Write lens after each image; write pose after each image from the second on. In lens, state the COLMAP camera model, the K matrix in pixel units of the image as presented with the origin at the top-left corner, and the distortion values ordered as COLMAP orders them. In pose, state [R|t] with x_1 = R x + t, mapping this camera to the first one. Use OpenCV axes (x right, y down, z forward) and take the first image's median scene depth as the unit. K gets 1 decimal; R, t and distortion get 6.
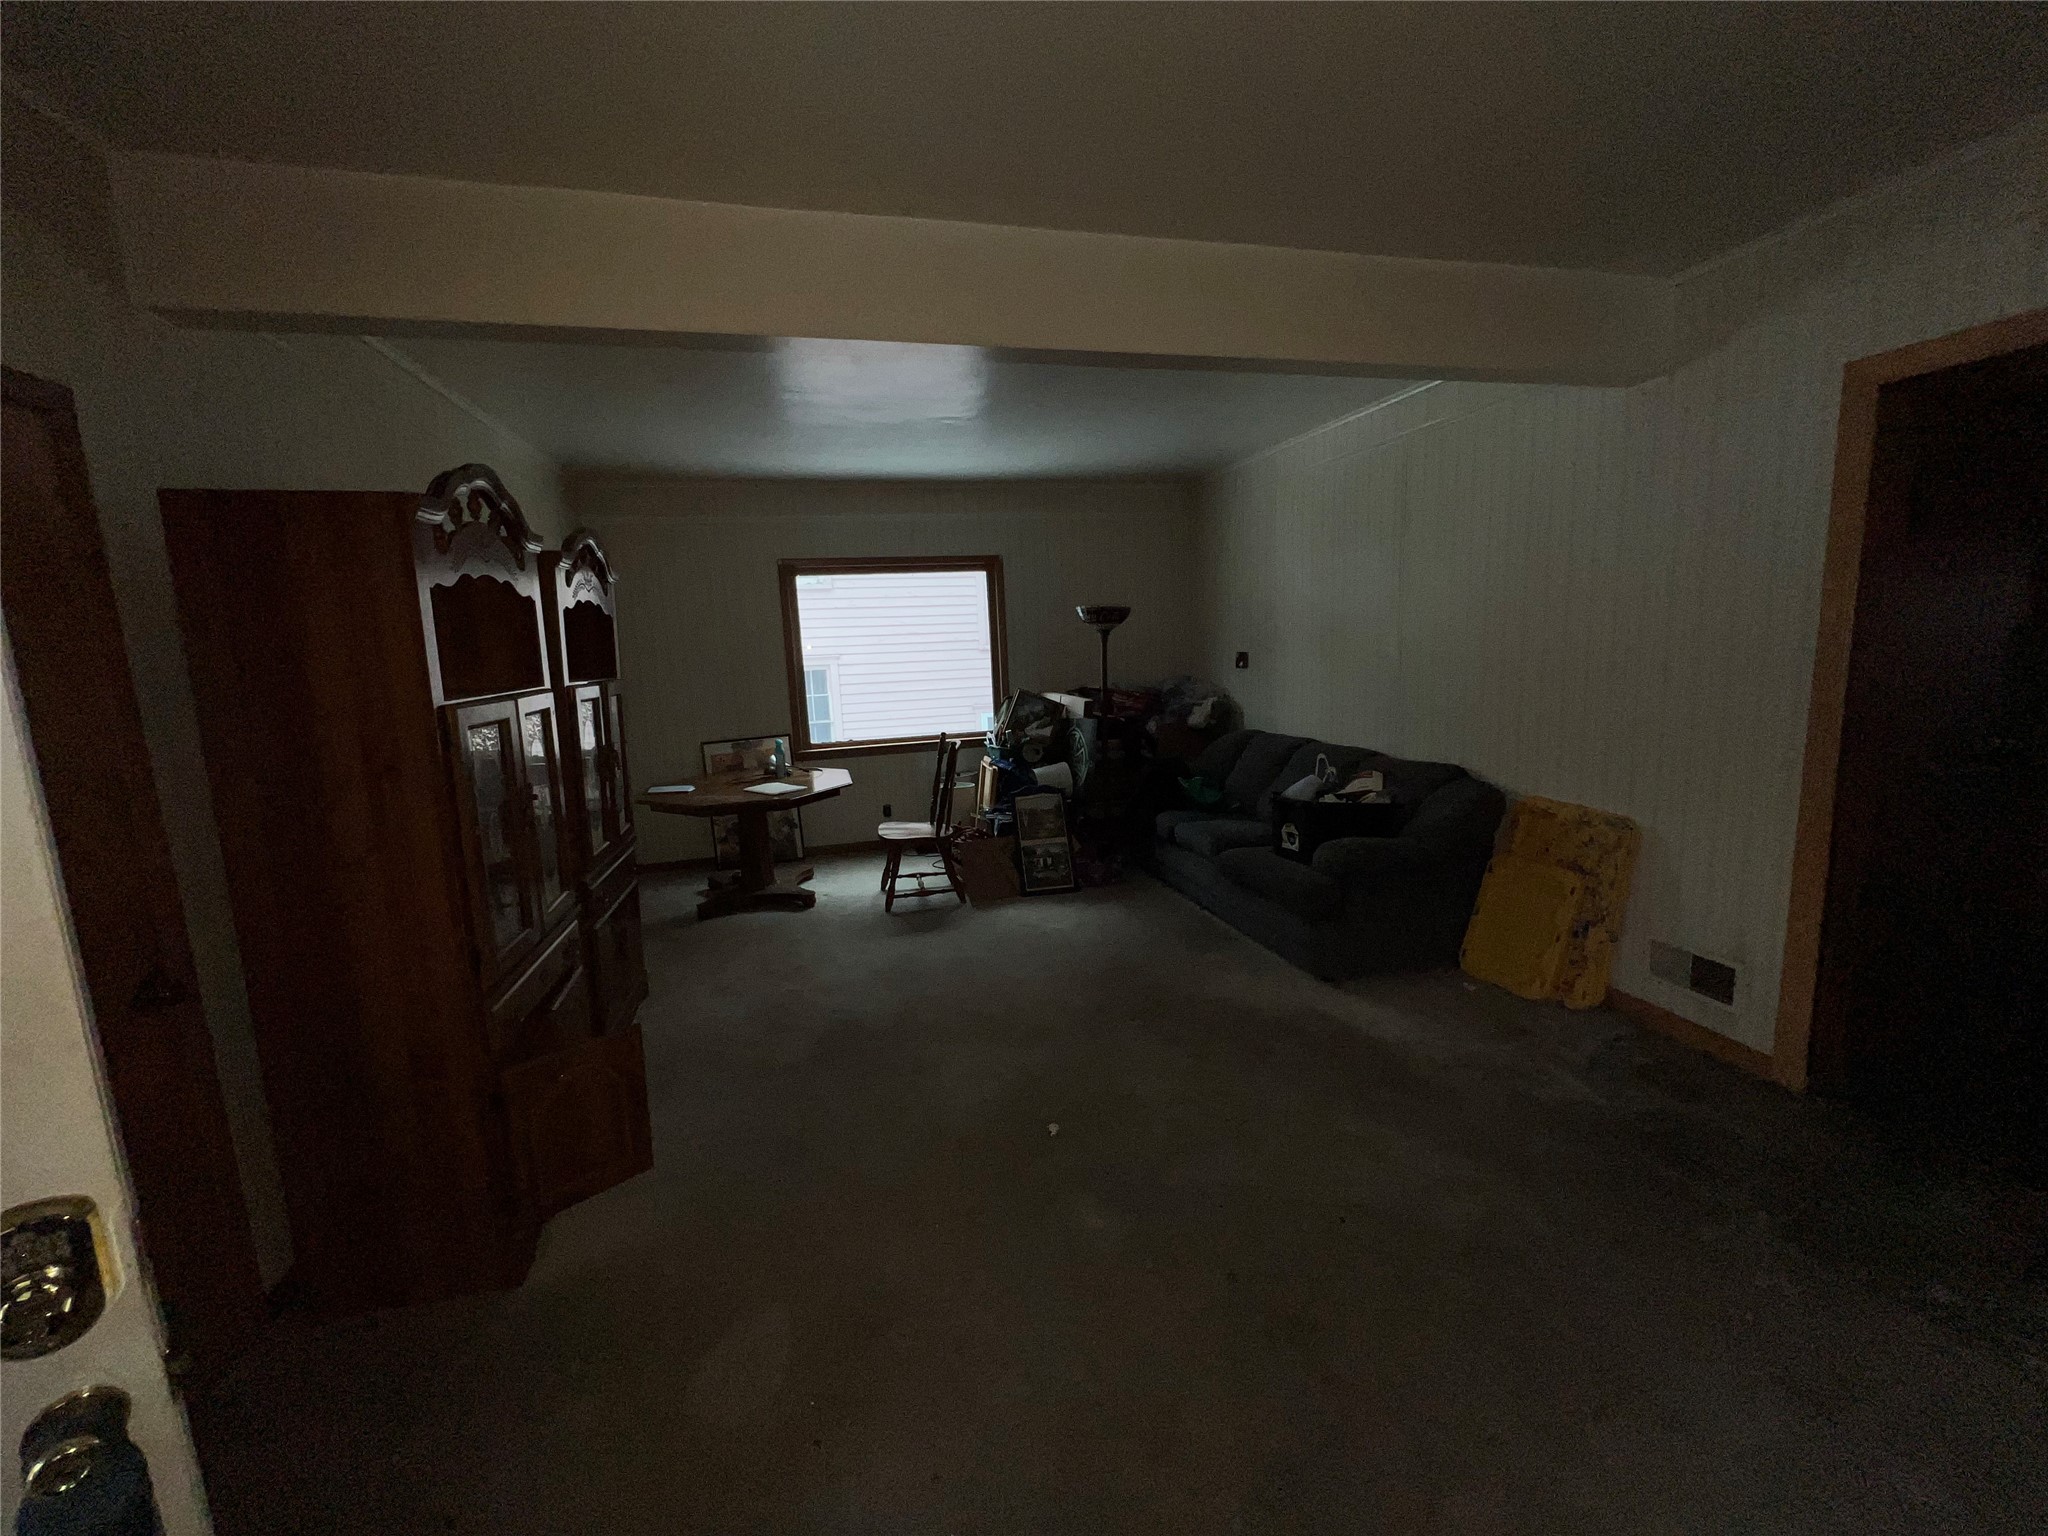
lens RADIAL K [[810.7, 0, 1024.0], [0, 810.7, 768.0], [0, 0, 1]] dist [-0.001162, -0.000154]
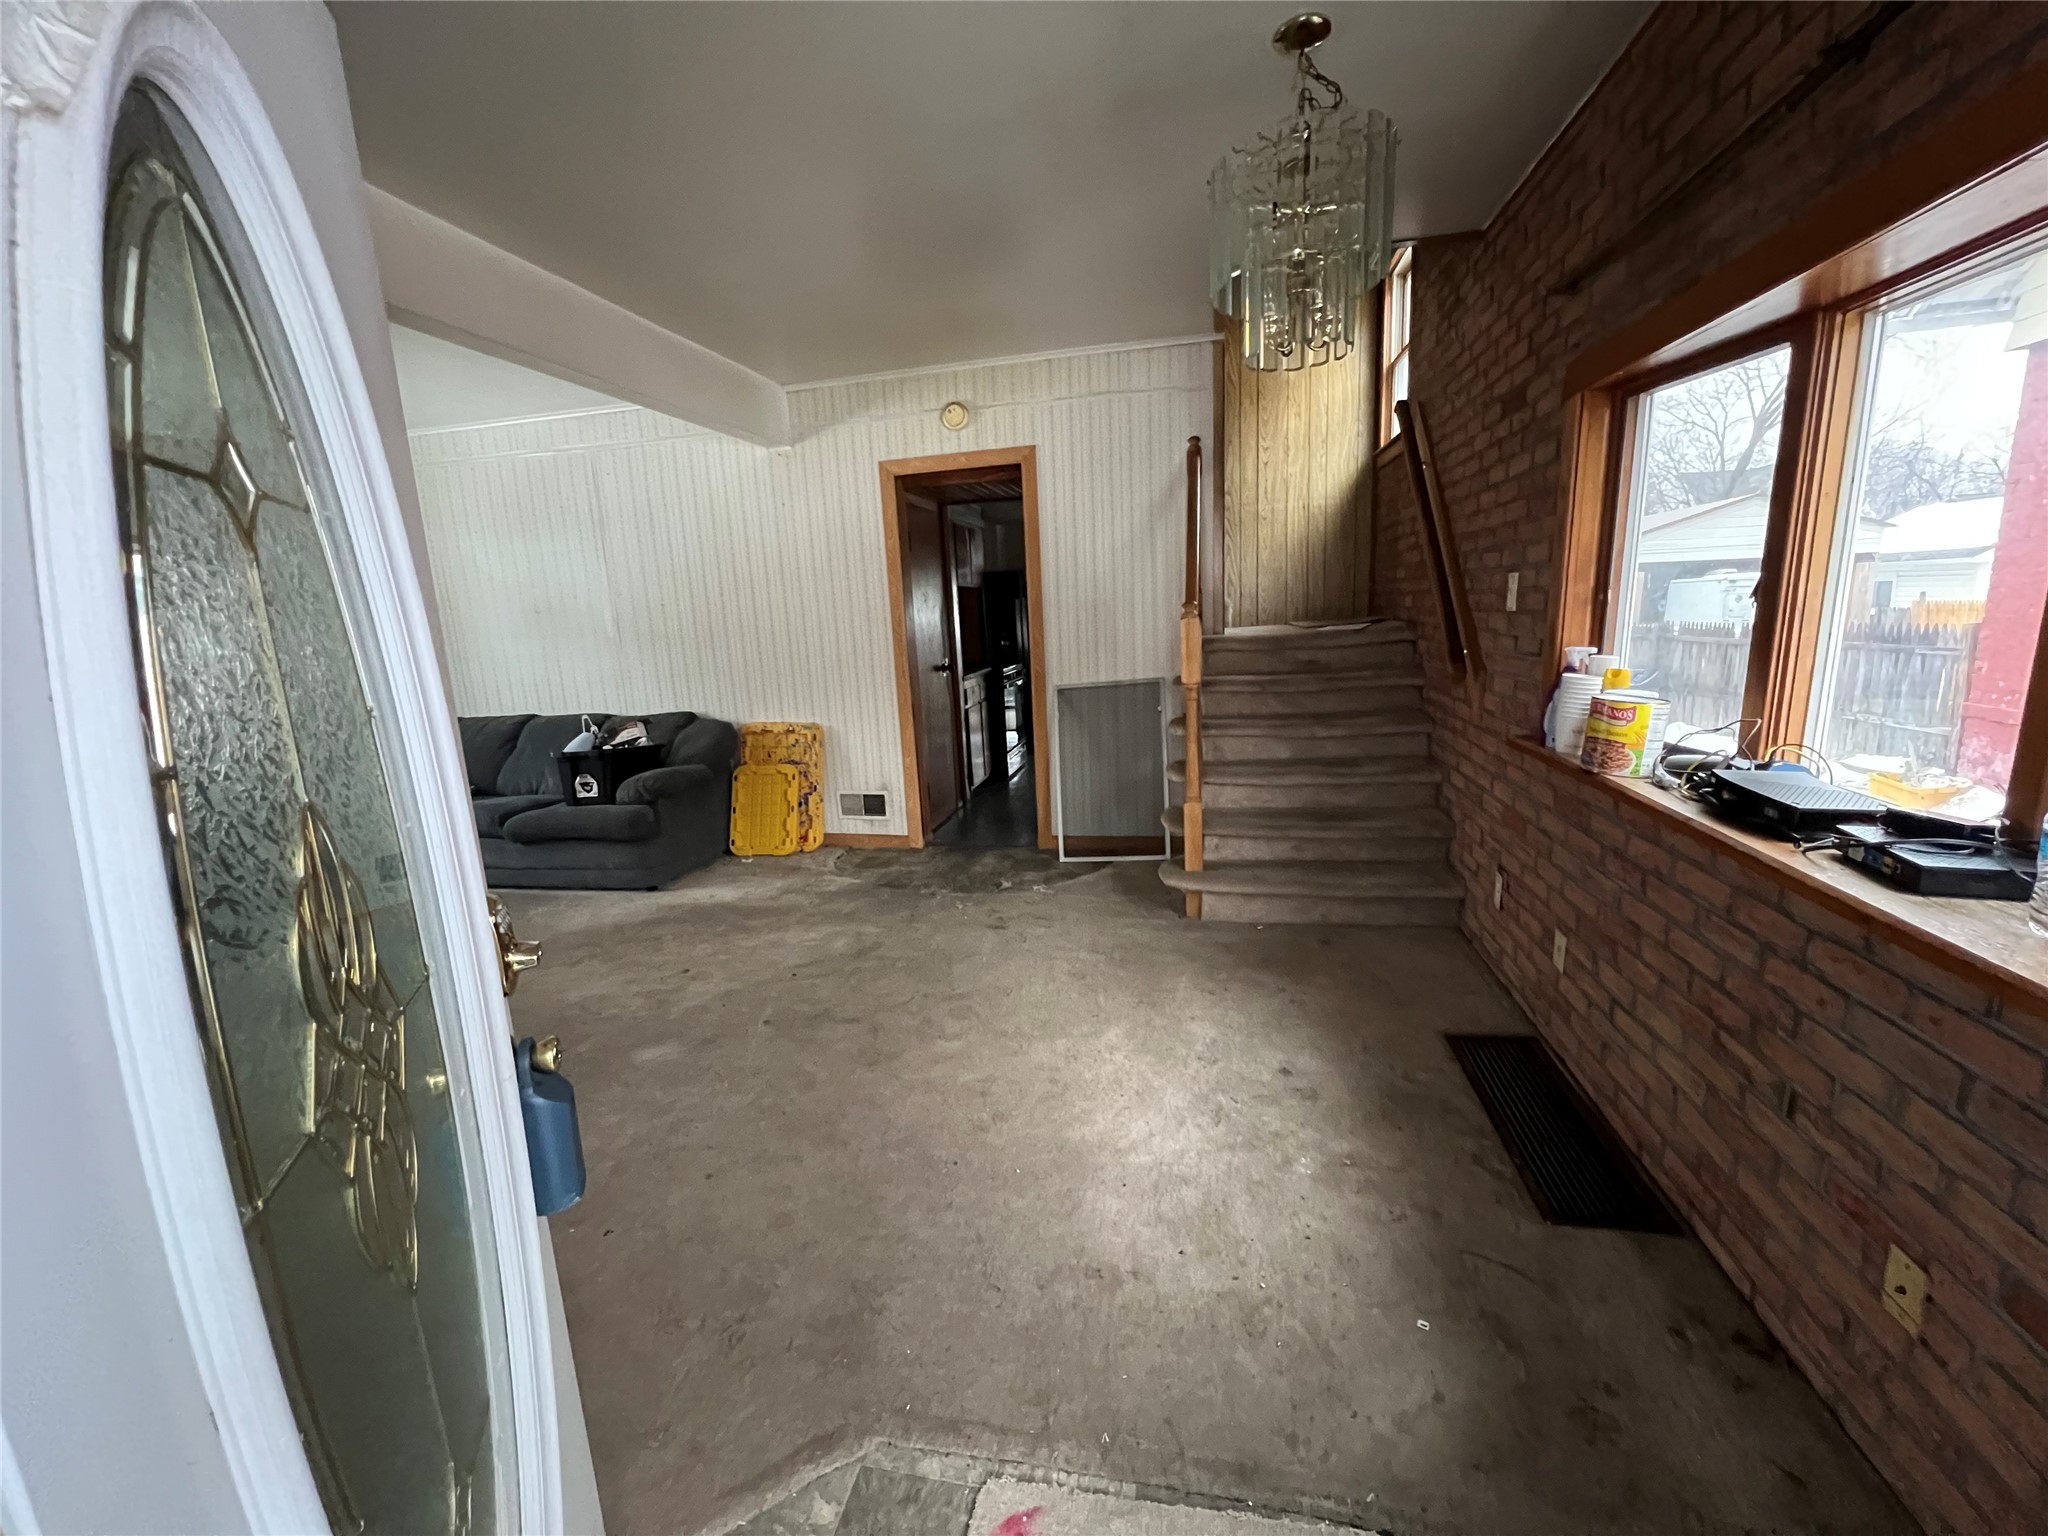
lens RADIAL K [[810.7, 0, 1024.0], [0, 810.7, 768.0], [0, 0, 1]] dist [-0.001162, -0.000154]
pose [[0.455558, -0.158019, 0.876069, -0.450489], [0.167512, 0.981756, 0.089975, 0.070666], [-0.874303, 0.105763, 0.473717, -0.097342]]
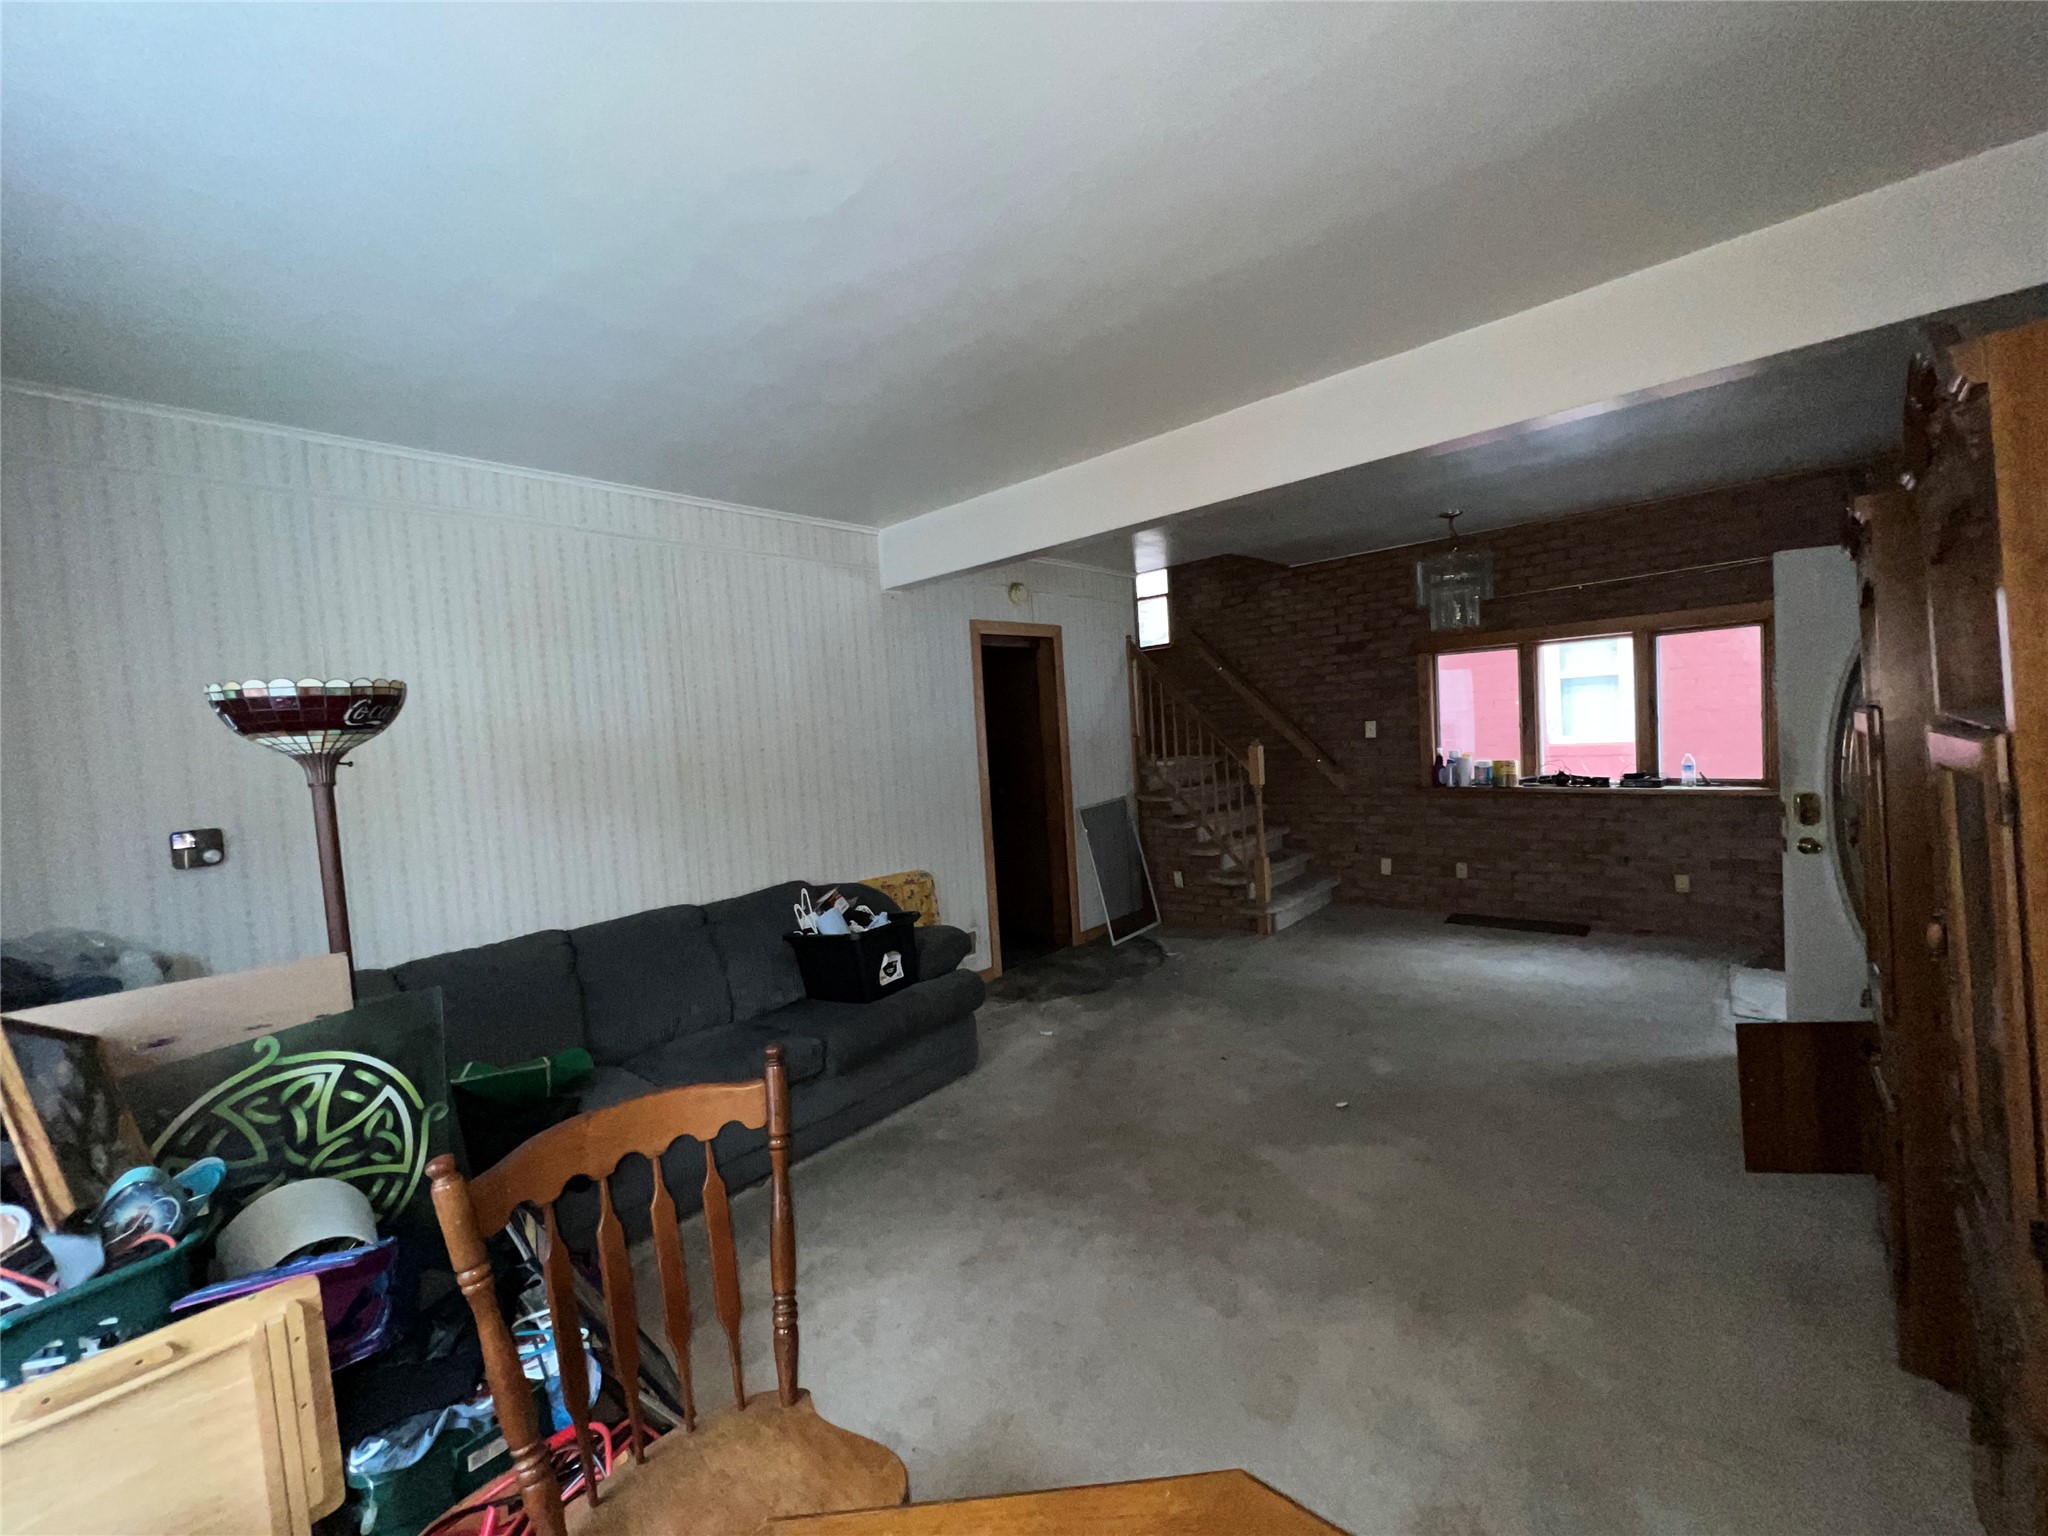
lens RADIAL K [[810.7, 0, 1024.0], [0, 810.7, 768.0], [0, 0, 1]] dist [-0.001162, -0.000154]
pose [[-0.541013, 0.034866, 0.840291, -0.597639], [0.213433, 0.972122, 0.097081, -0.216129], [-0.813481, 0.231868, -0.533372, 1.522582]]
